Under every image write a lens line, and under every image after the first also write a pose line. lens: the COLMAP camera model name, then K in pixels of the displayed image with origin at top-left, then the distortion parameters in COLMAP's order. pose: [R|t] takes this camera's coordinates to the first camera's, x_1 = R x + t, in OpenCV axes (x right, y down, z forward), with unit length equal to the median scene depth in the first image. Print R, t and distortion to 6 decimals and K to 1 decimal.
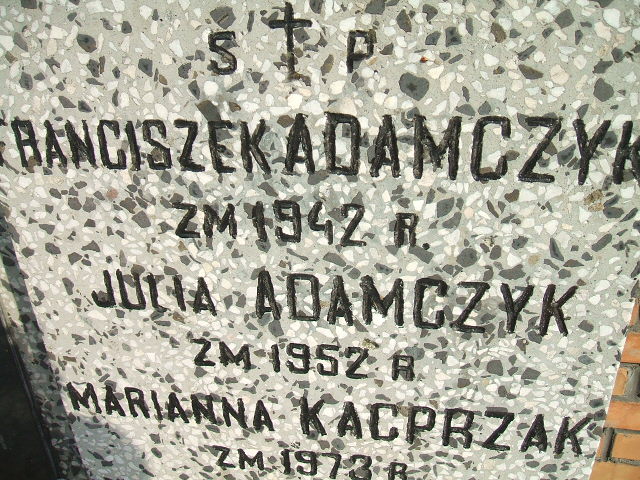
lens RADIAL K [[698.2, 0, 319.5], [0, 698.2, 243.5], [0, 0, 1]] dist [-0.100238, 0.000000]
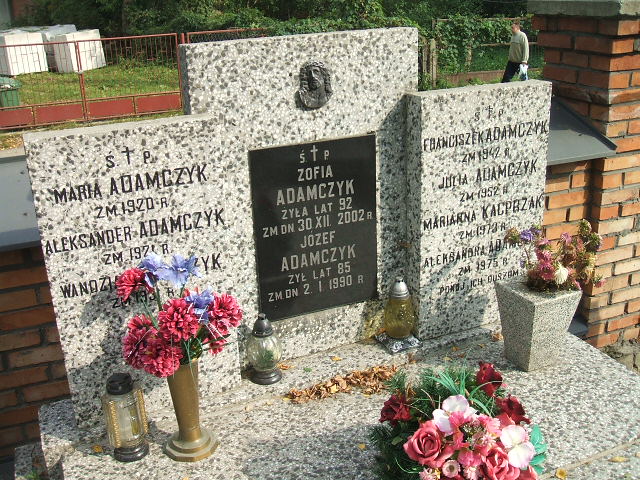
lens RADIAL K [[698.2, 0, 319.8], [0, 698.2, 238.5], [0, 0, 1]] dist [-0.100238, 0.000000]
pose [[0.844746, -0.181890, 0.503310, -2.874792], [0.282685, 0.950218, -0.131056, 0.669517], [-0.454416, 0.252987, 0.854110, -1.888213]]
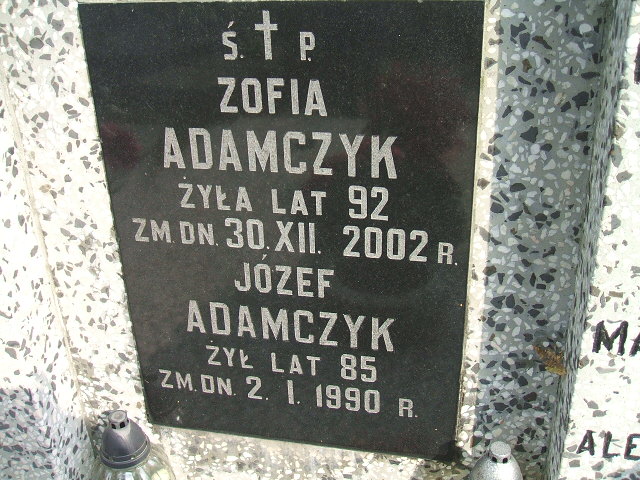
lens RADIAL K [[698.2, 0, 323.5], [0, 698.2, 243.9], [0, 0, 1]] dist [-0.100238, 0.000000]
pose [[0.998752, 0.025403, -0.043007, -0.821776], [-0.028552, 0.996828, -0.074283, 0.199263], [0.040984, 0.075418, 0.996309, -0.016150]]
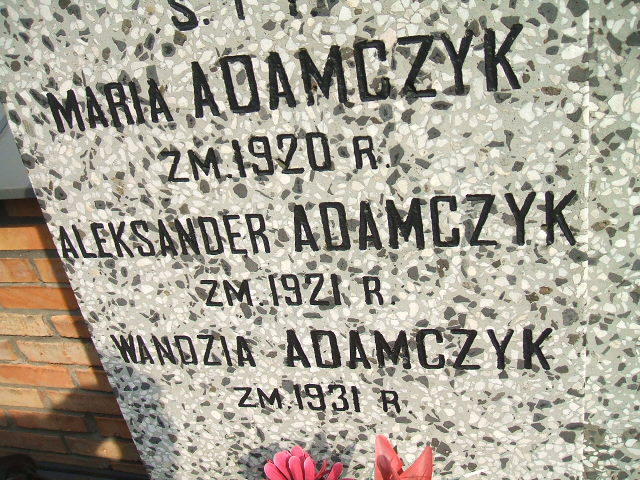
lens RADIAL K [[698.2, 0, 316.7], [0, 698.2, 242.4], [0, 0, 1]] dist [-0.100238, 0.000000]
pose [[0.986331, -0.073201, -0.147623, -1.759415], [0.064992, 0.996099, -0.059691, 0.058046], [0.151416, 0.049281, 0.987241, 0.203942]]
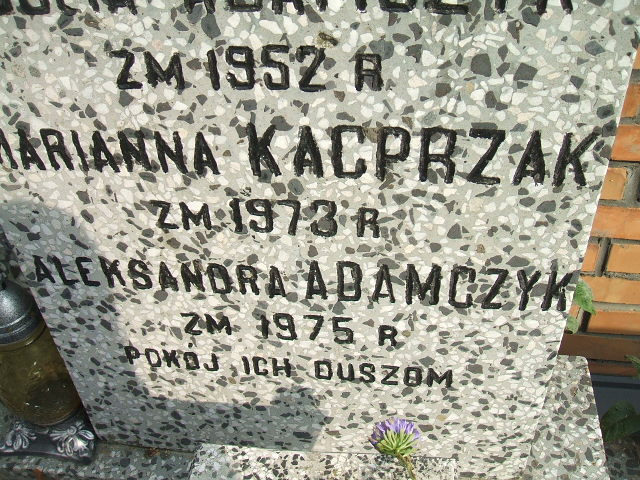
lens RADIAL K [[698.2, 0, 320.8], [0, 698.2, 239.6], [0, 0, 1]] dist [-0.100238, 0.000000]
pose [[0.999558, -0.025071, 0.015949, 0.046362], [0.022247, 0.987247, 0.157634, 0.241554], [-0.019698, -0.157210, 0.987369, 0.168600]]
